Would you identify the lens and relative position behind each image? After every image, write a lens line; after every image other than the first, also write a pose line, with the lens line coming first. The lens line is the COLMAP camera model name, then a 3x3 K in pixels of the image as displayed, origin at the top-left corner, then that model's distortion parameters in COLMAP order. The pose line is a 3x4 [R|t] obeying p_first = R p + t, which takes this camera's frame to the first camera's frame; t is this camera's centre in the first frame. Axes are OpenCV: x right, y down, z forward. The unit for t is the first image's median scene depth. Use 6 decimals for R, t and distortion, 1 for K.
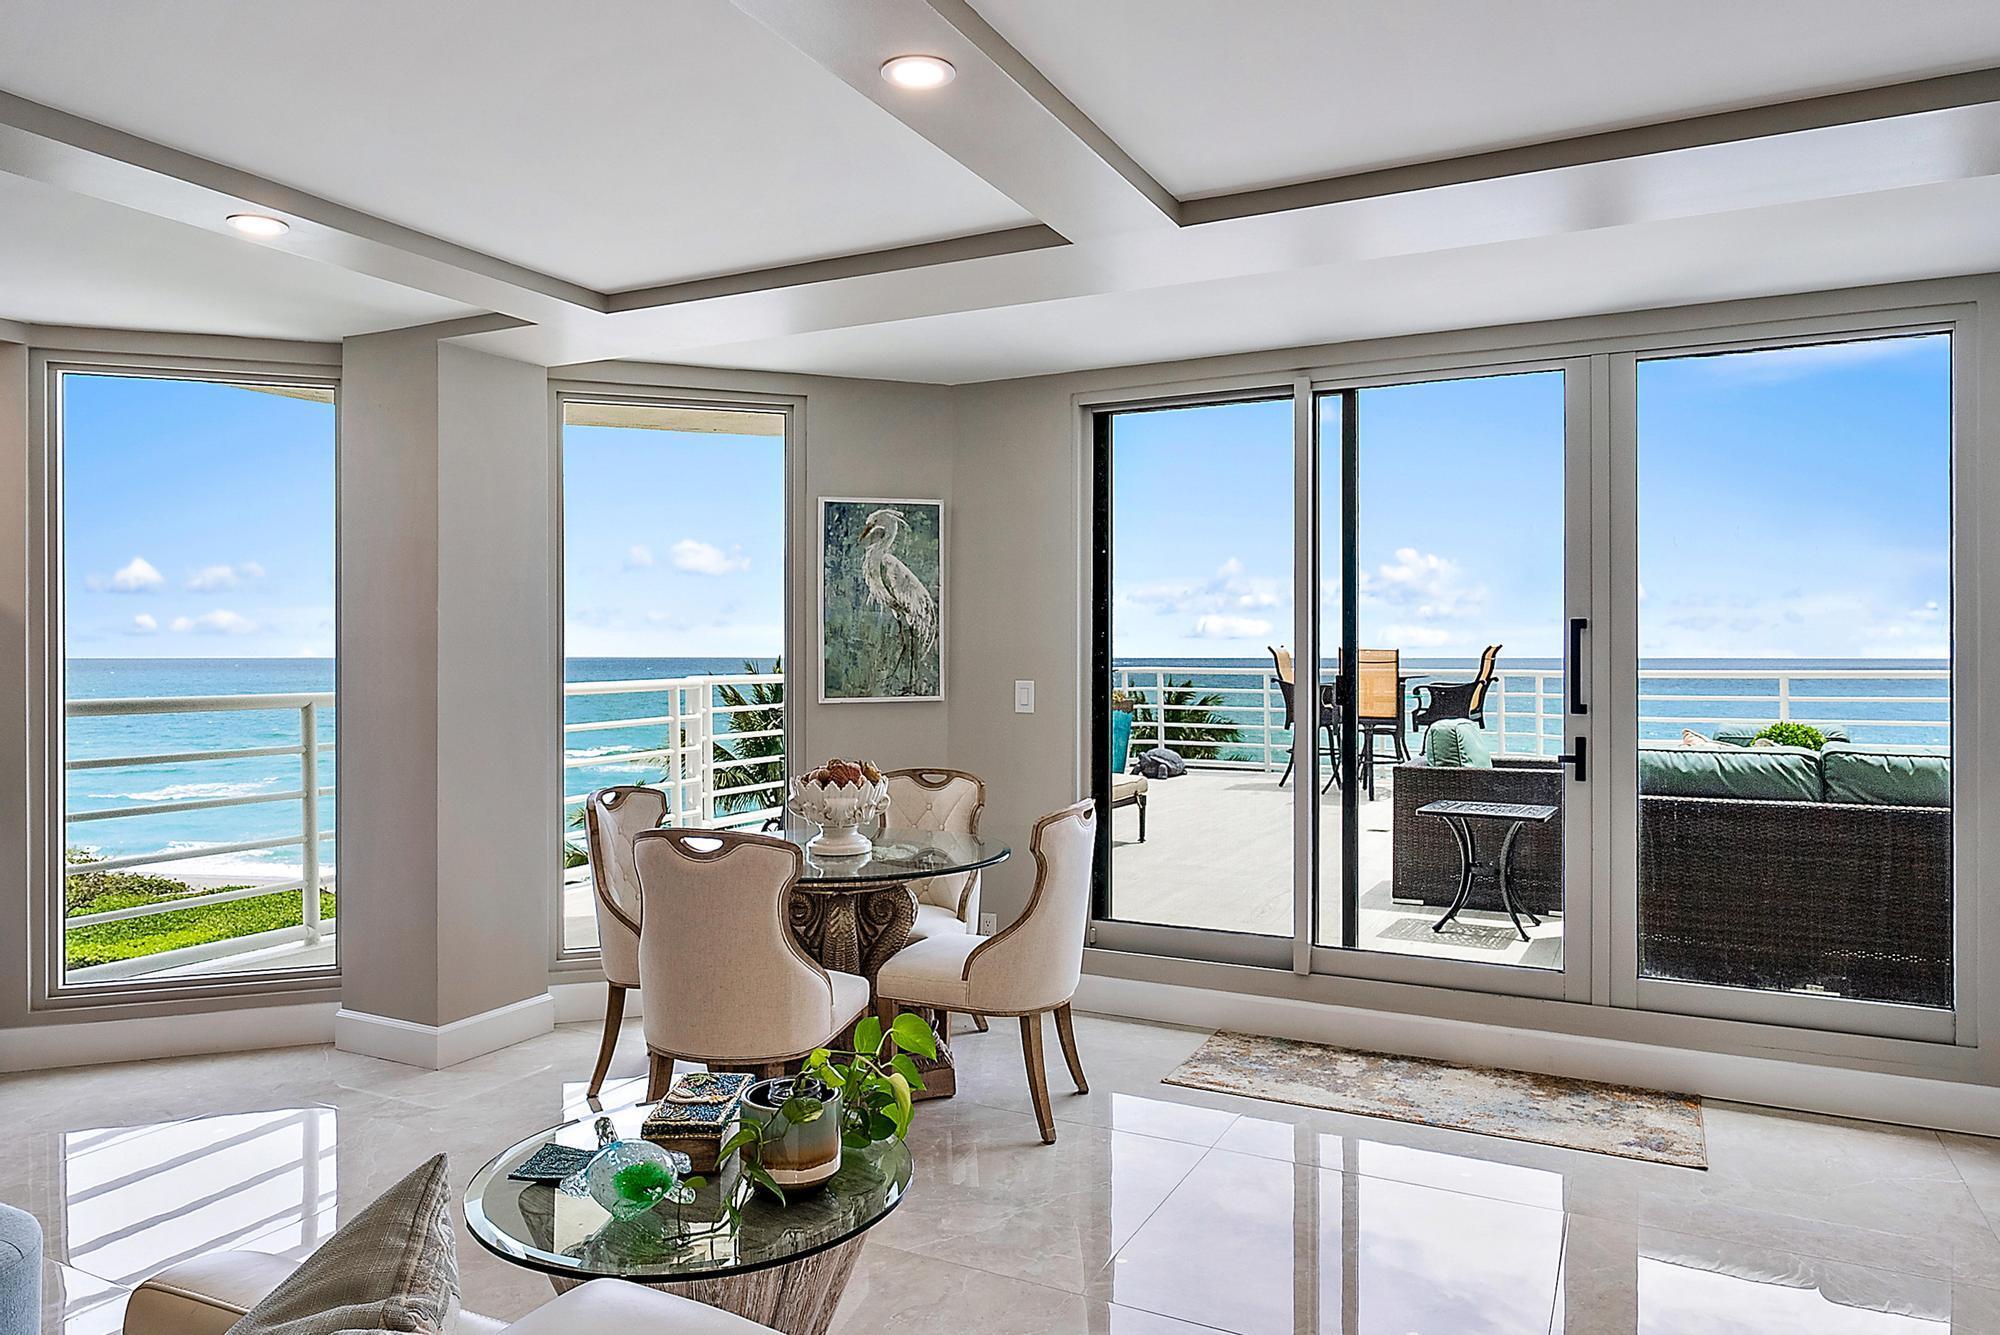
lens RADIAL K [[1272.2, 0, 976.1], [0, 1272.2, 653.4], [0, 0, 1]] dist [0.025449, -0.003096]
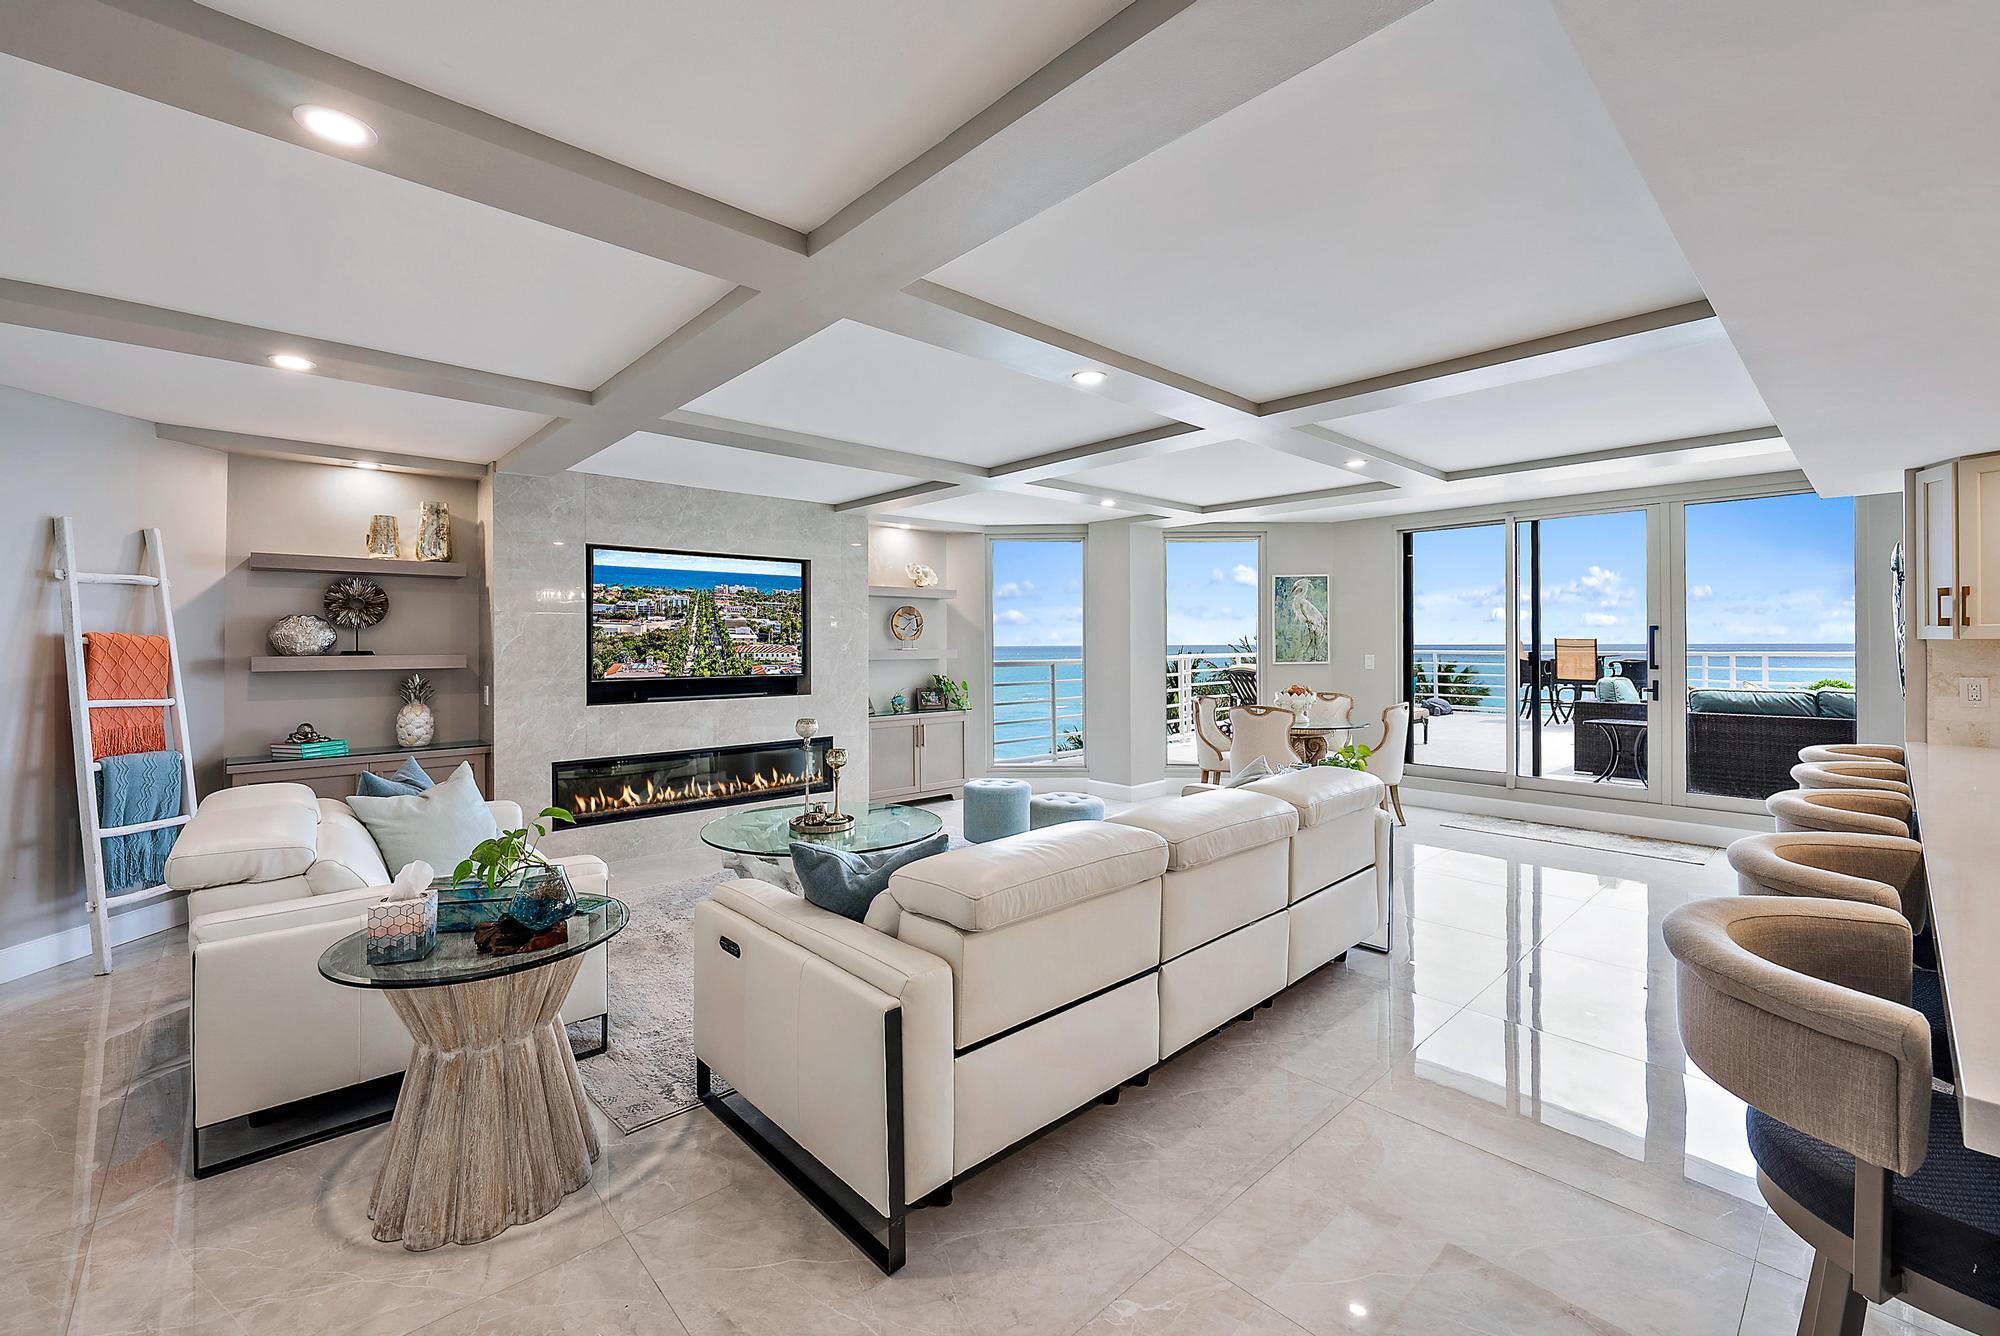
lens RADIAL K [[826.2, 0, 999.7], [0, 826.2, 644.5], [0, 0, 1]] dist [-0.002672, -0.000183]
pose [[0.943033, -0.002886, -0.332688, -0.093292], [0.003120, 0.999995, 0.000170, 0.001255], [0.332686, -0.001198, 0.943037, -0.582759]]
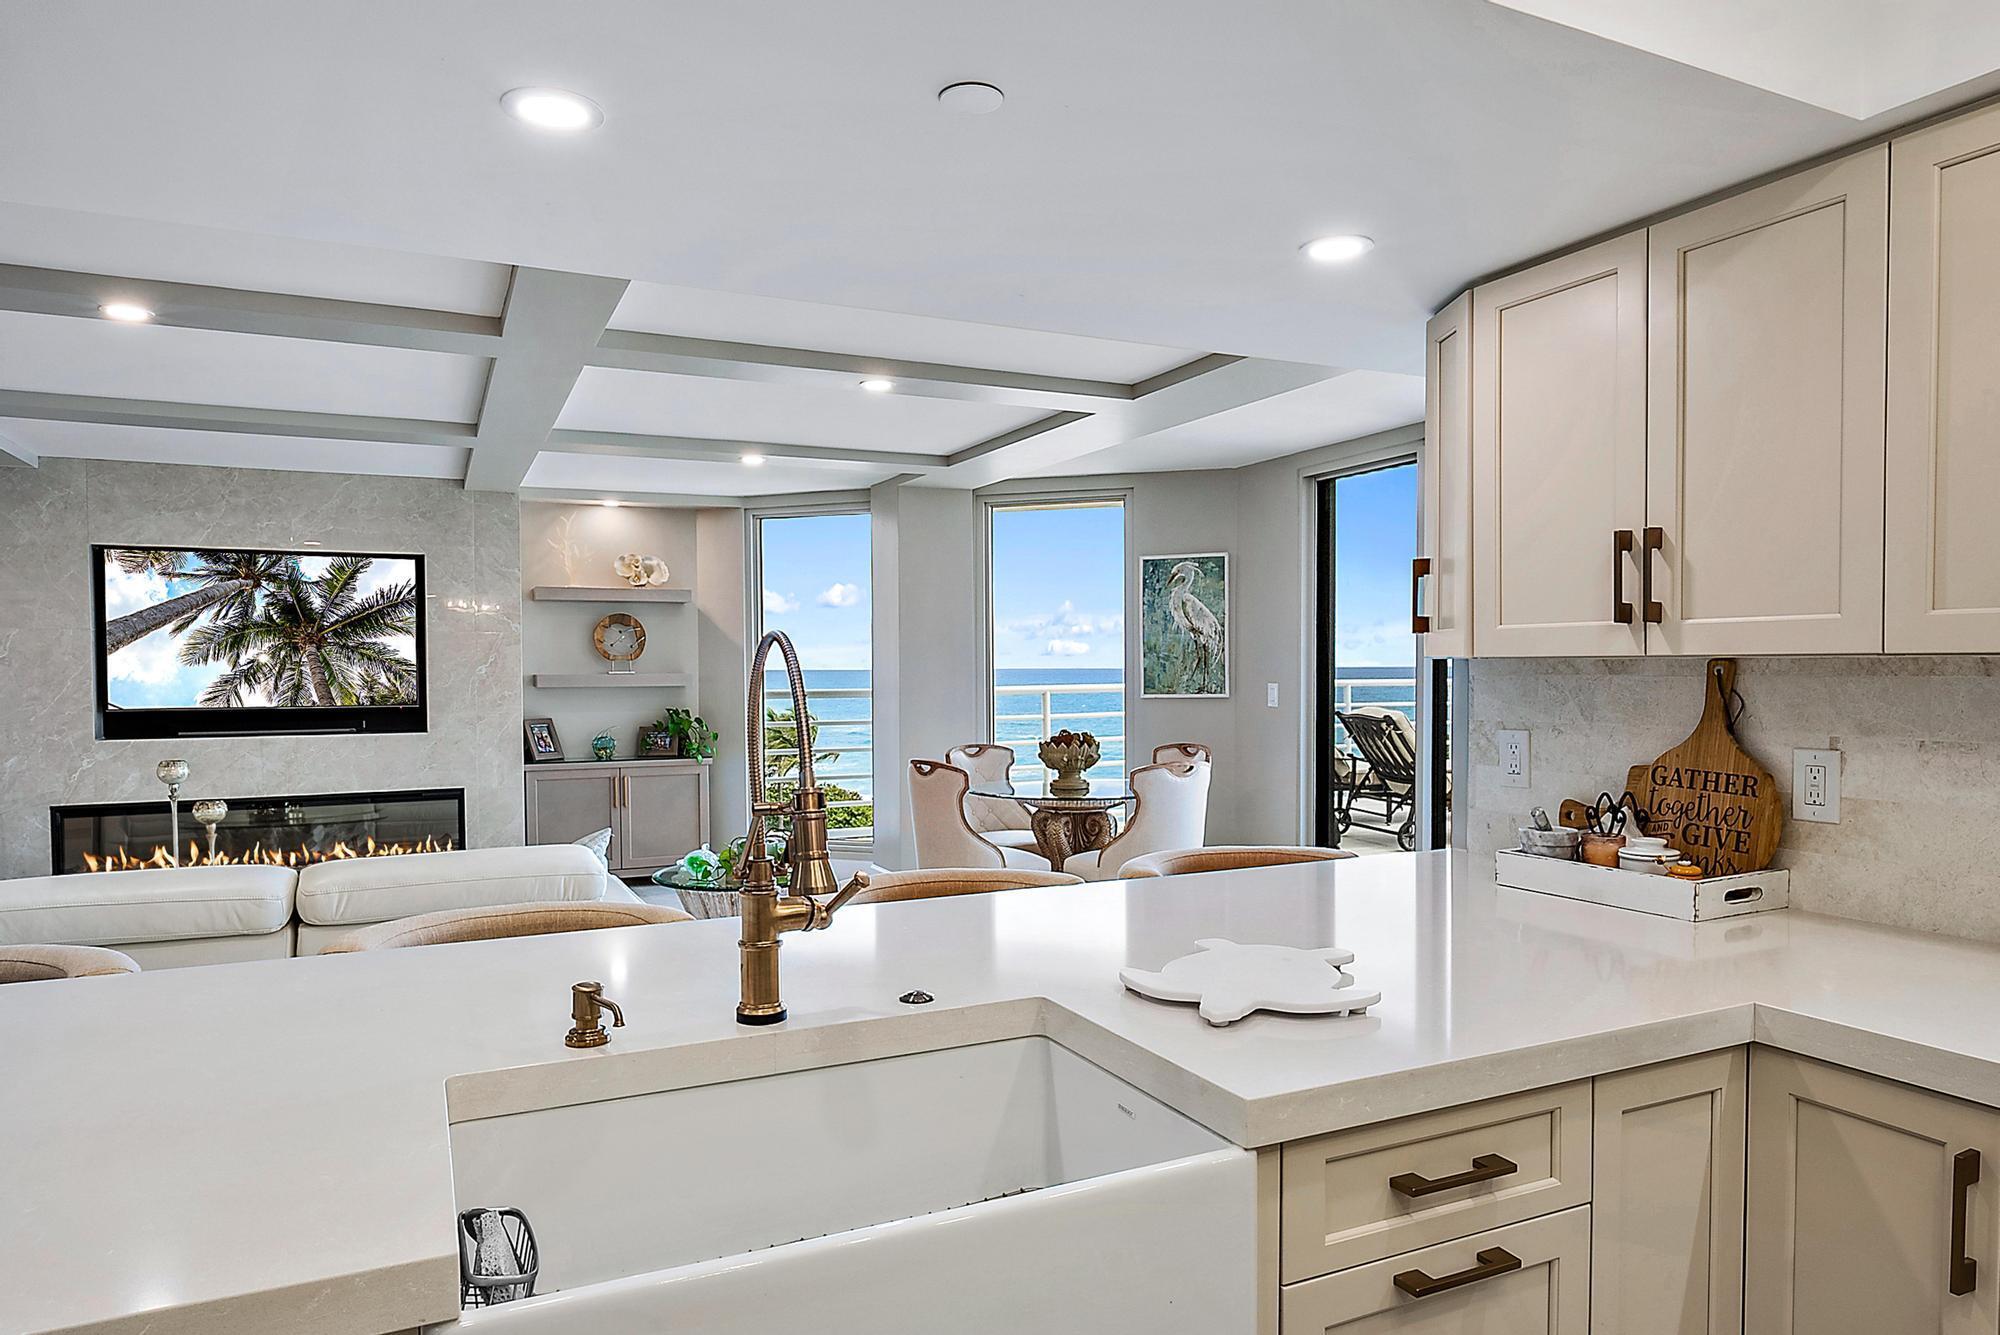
lens RADIAL K [[1227.2, 0, 1019.8], [0, 1227.2, 707.0], [0, 0, 1]] dist [-0.001217, -0.004340]
pose [[0.800005, 0.017816, -0.599729, 0.621772], [0.002918, 0.999432, 0.033582, 0.002042], [0.599986, -0.028616, 0.799499, -0.214759]]
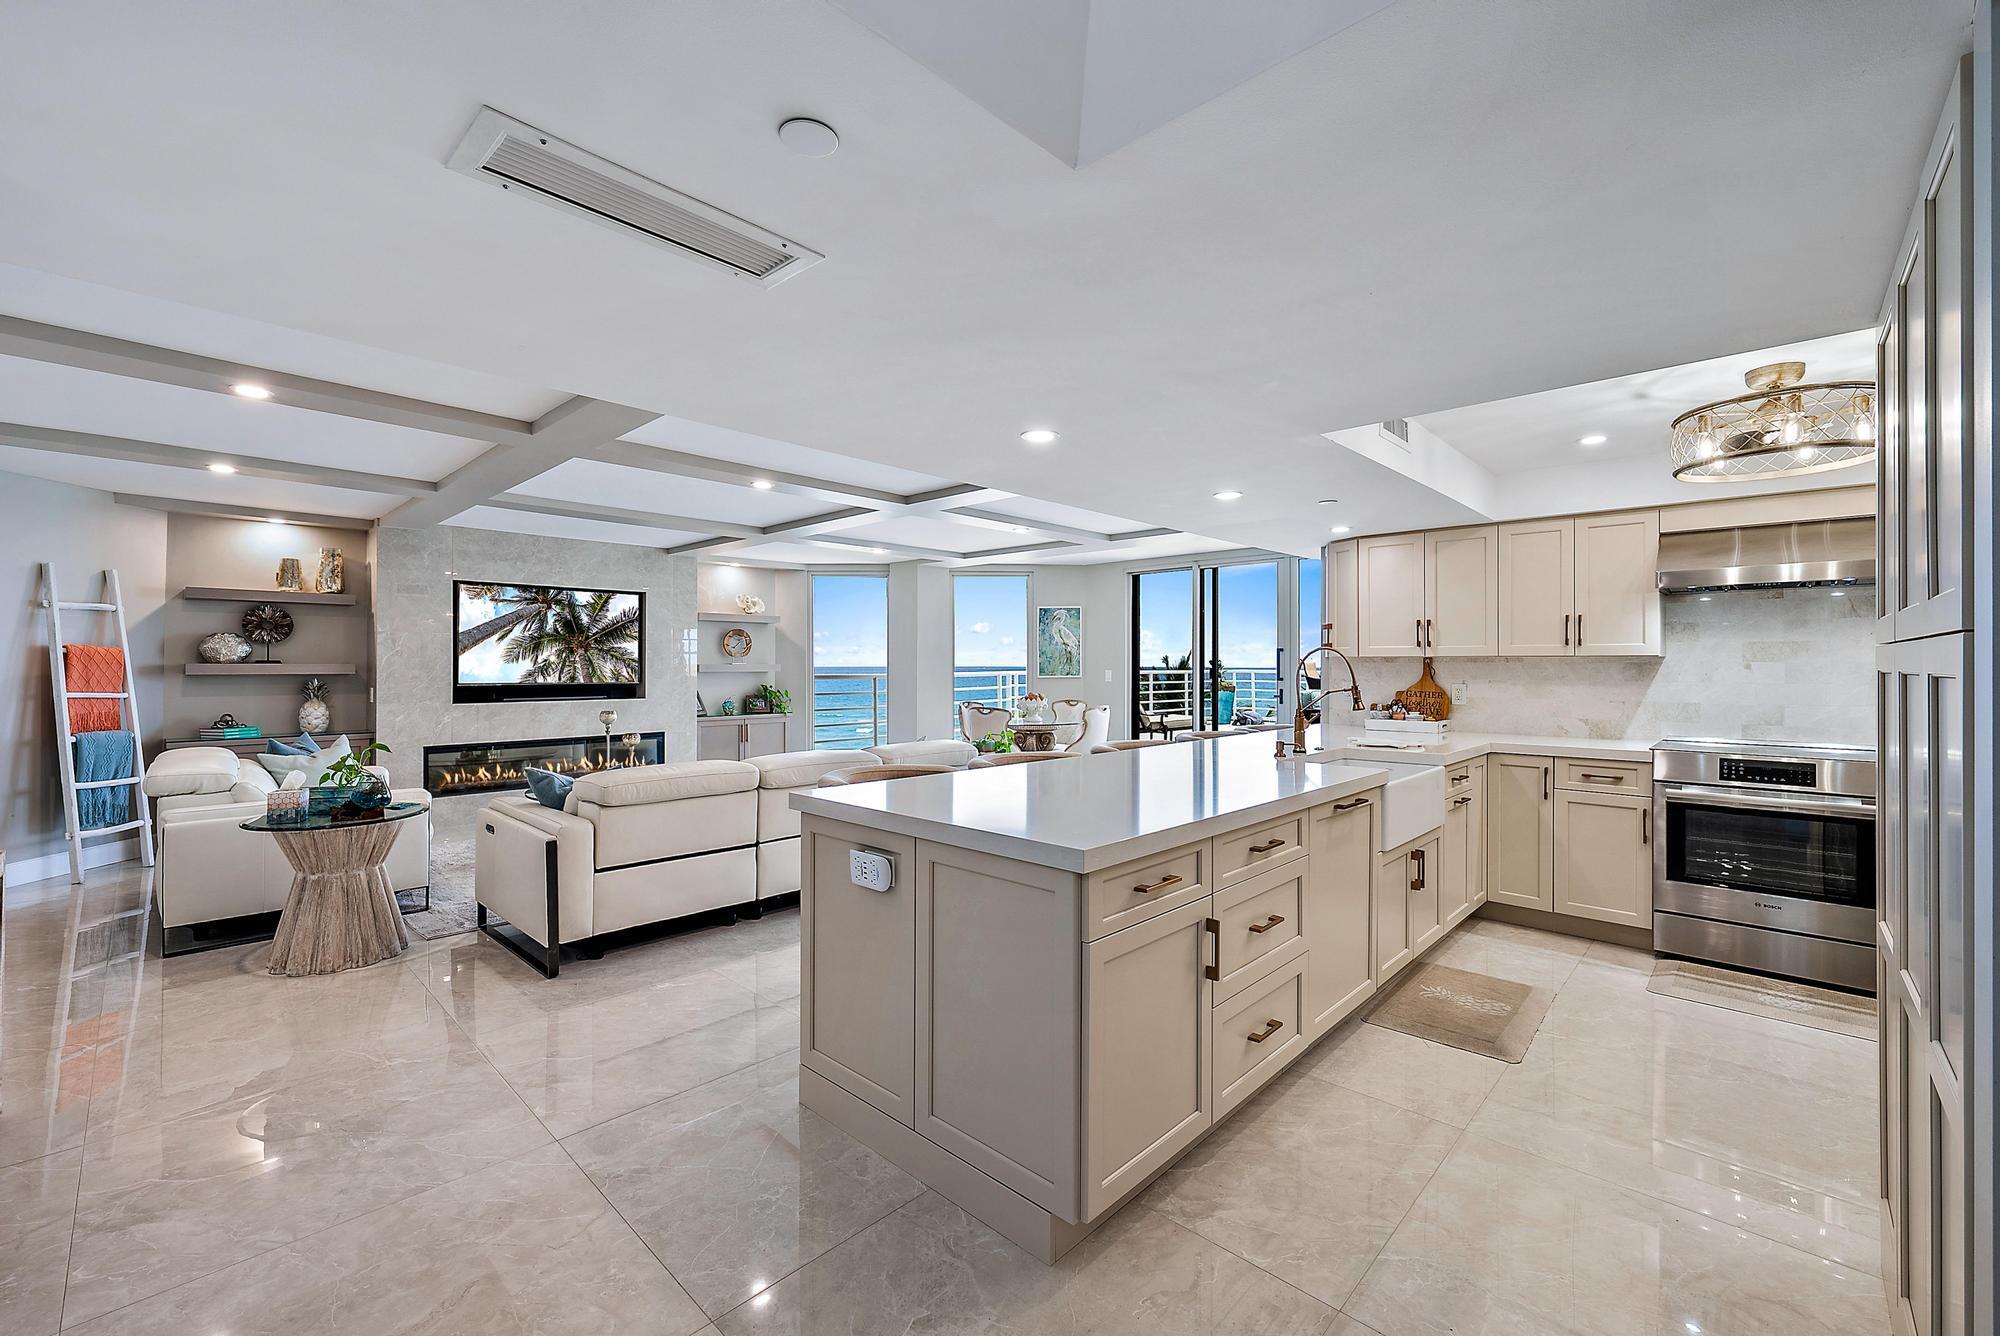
lens RADIAL K [[826.2, 0, 1002.9], [0, 826.2, 663.6], [0, 0, 1]] dist [-0.002672, -0.000183]
pose [[0.961581, 0.001725, -0.274516, 0.321179], [-0.002395, 0.999995, -0.002108, 0.011485], [0.274511, 0.002685, 0.961580, -0.837763]]
